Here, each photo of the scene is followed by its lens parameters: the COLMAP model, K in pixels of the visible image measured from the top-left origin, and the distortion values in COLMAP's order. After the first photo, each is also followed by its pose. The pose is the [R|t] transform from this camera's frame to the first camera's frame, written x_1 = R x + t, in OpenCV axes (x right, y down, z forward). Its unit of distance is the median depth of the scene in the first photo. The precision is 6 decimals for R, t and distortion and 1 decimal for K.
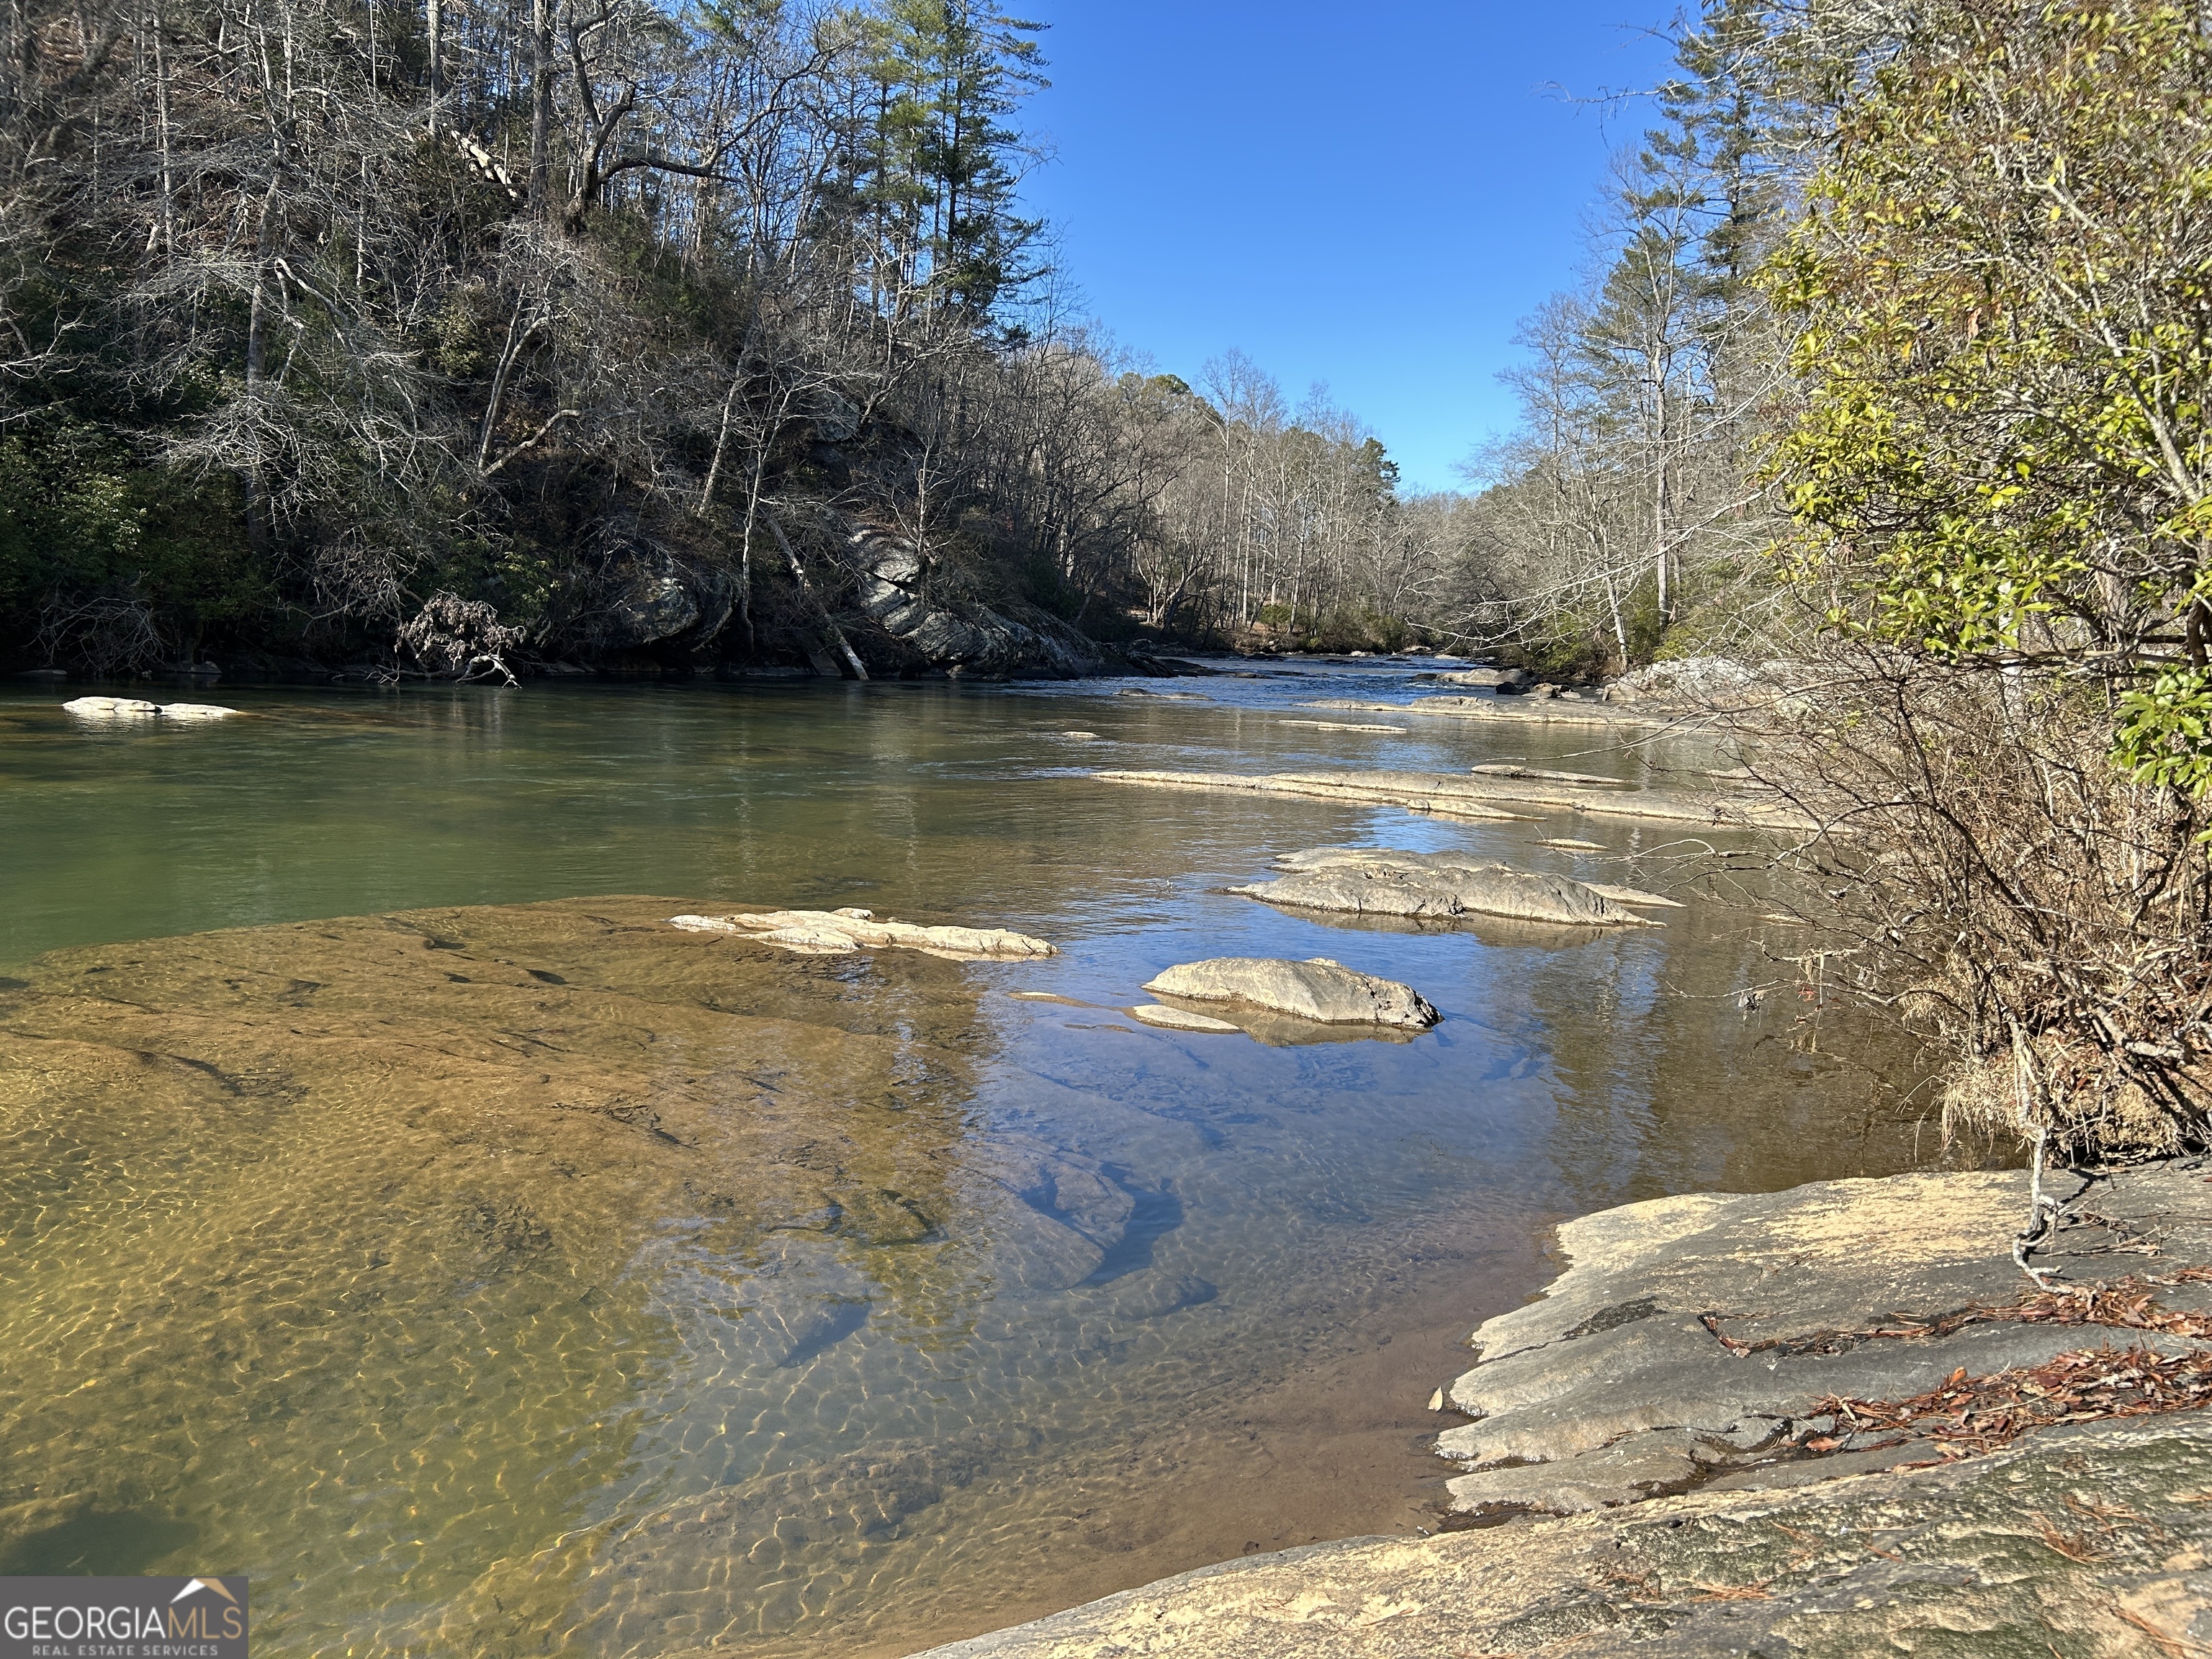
lens RADIAL K [[1624.0, 0, 1118.0], [0, 1624.0, 842.2], [0, 0, 1]] dist [0.050866, -0.058604]
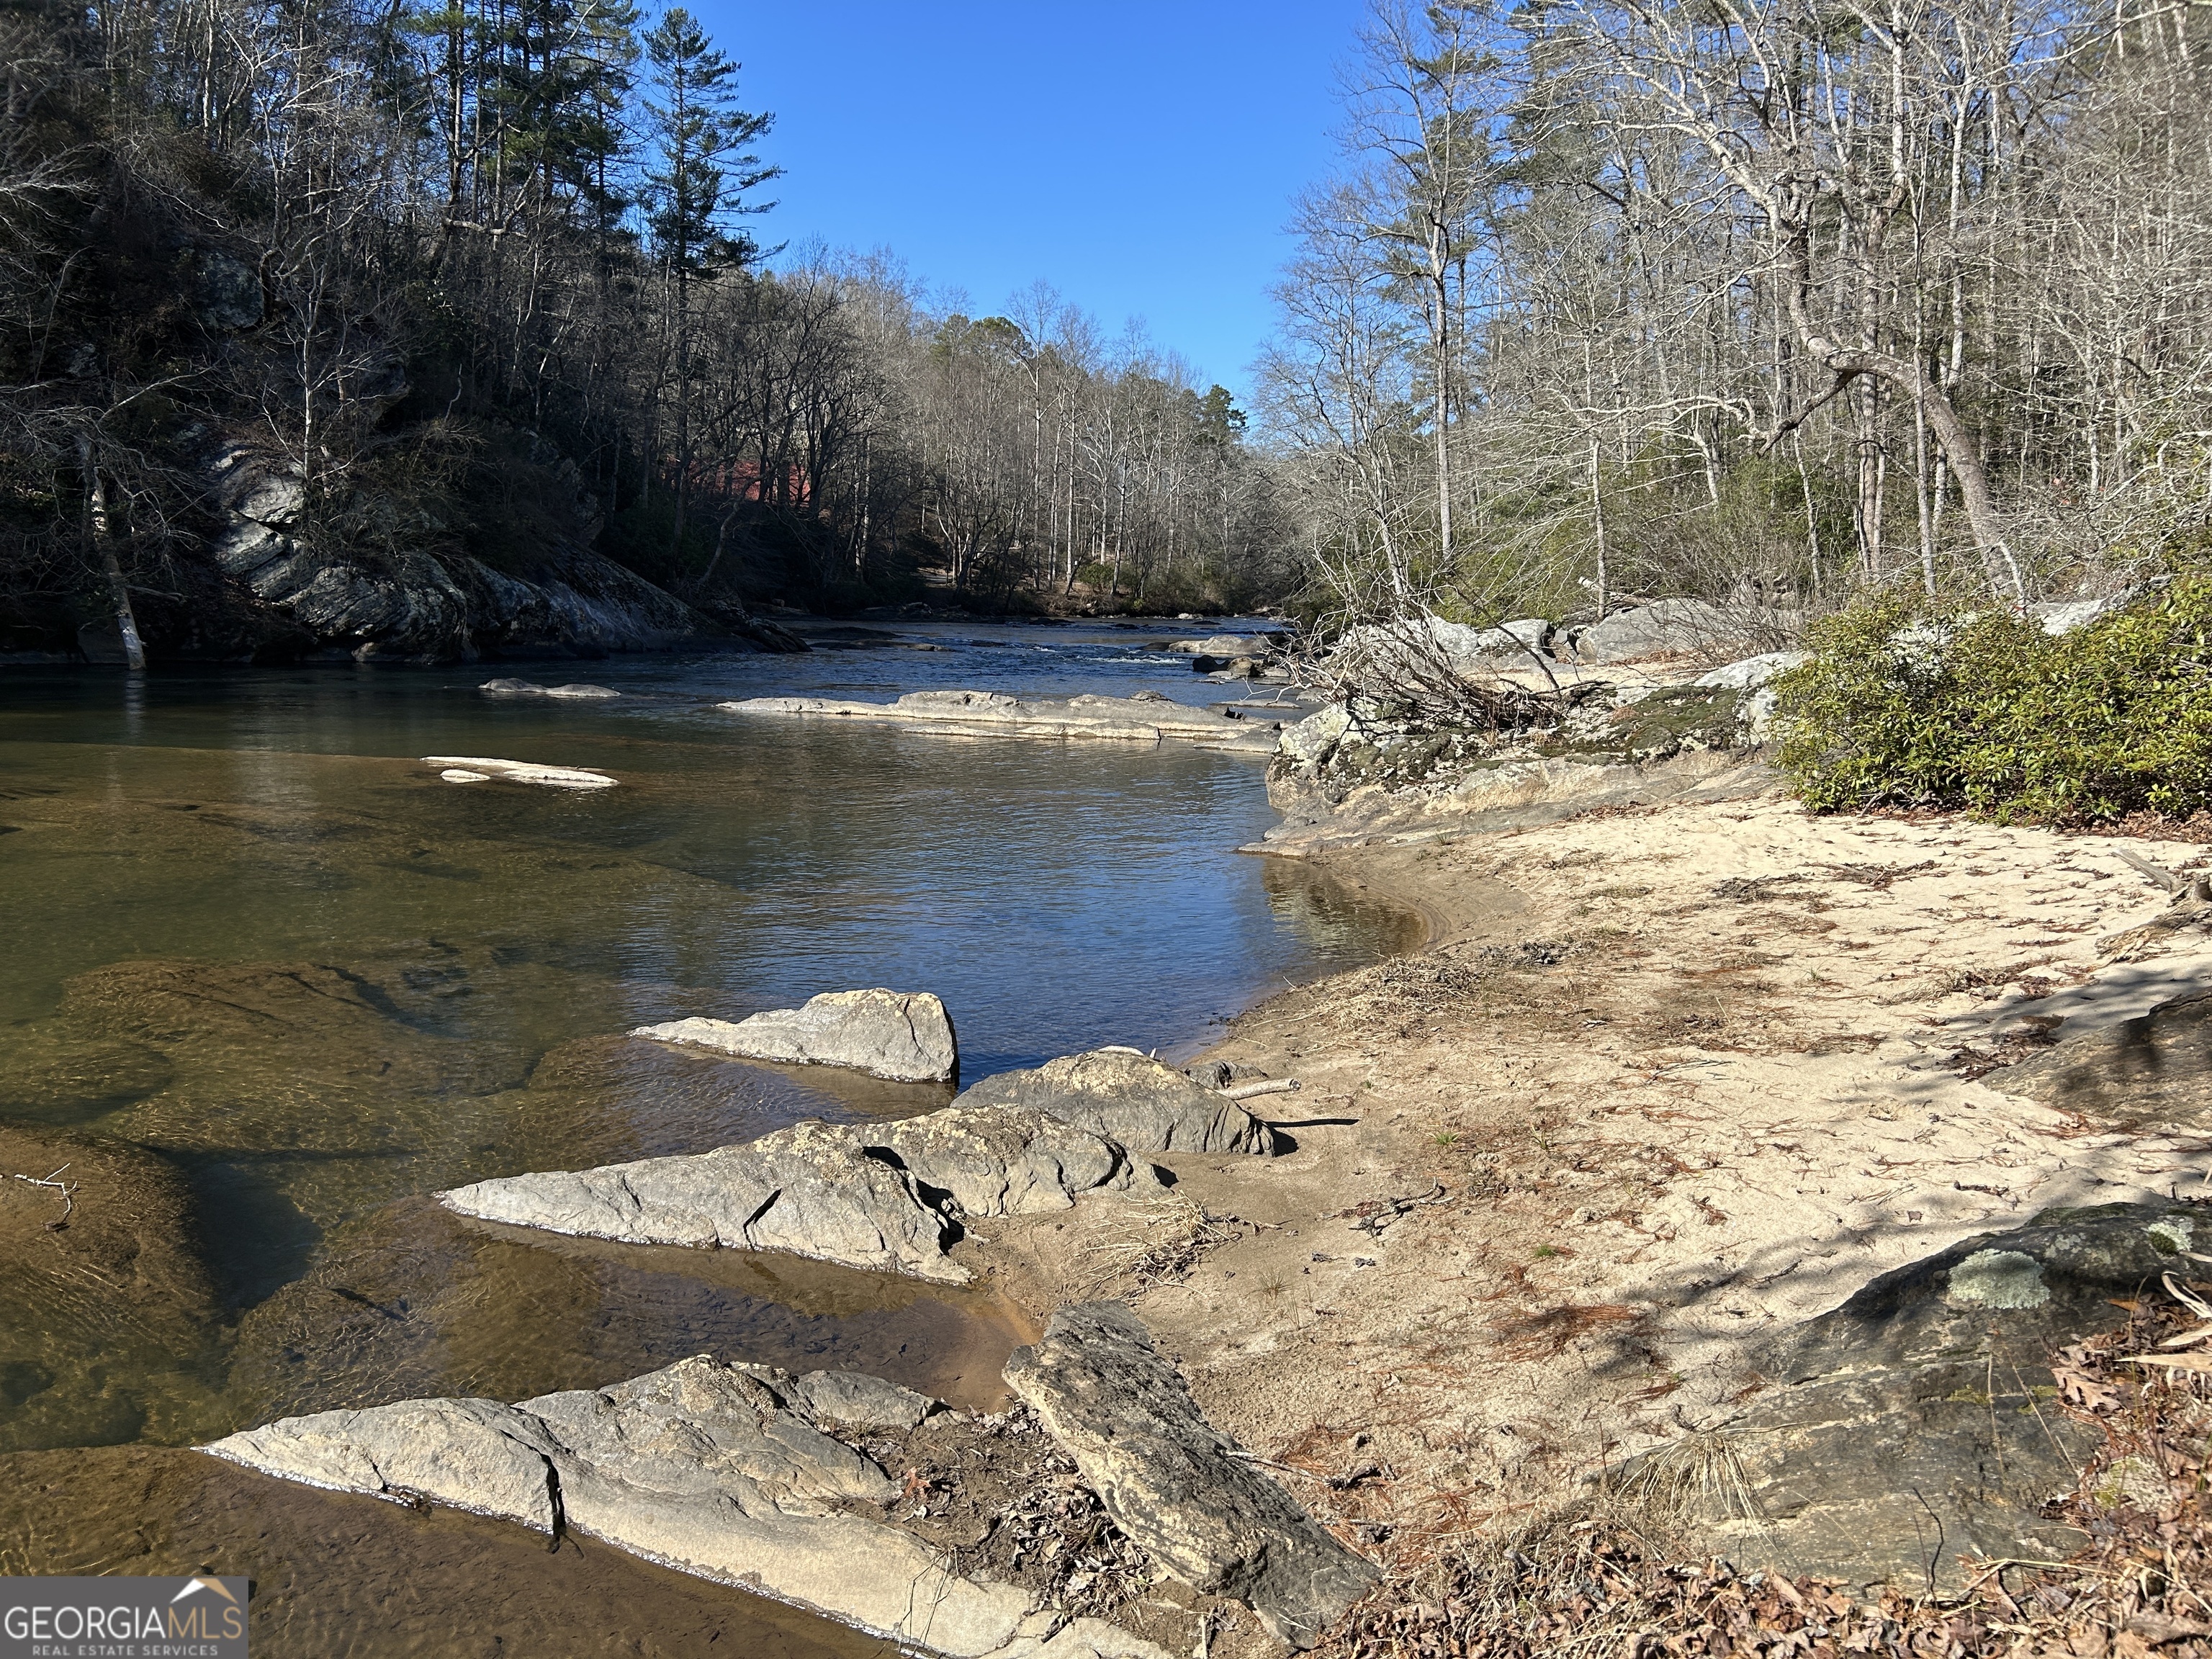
lens RADIAL K [[1624.0, 0, 1088.8], [0, 1624.0, 832.3], [0, 0, 1]] dist [0.050866, -0.058604]
pose [[0.998937, -0.019019, 0.041994, 0.209448], [0.018326, 0.999690, 0.016843, -0.040655], [-0.042302, -0.016055, 0.998976, 0.339185]]
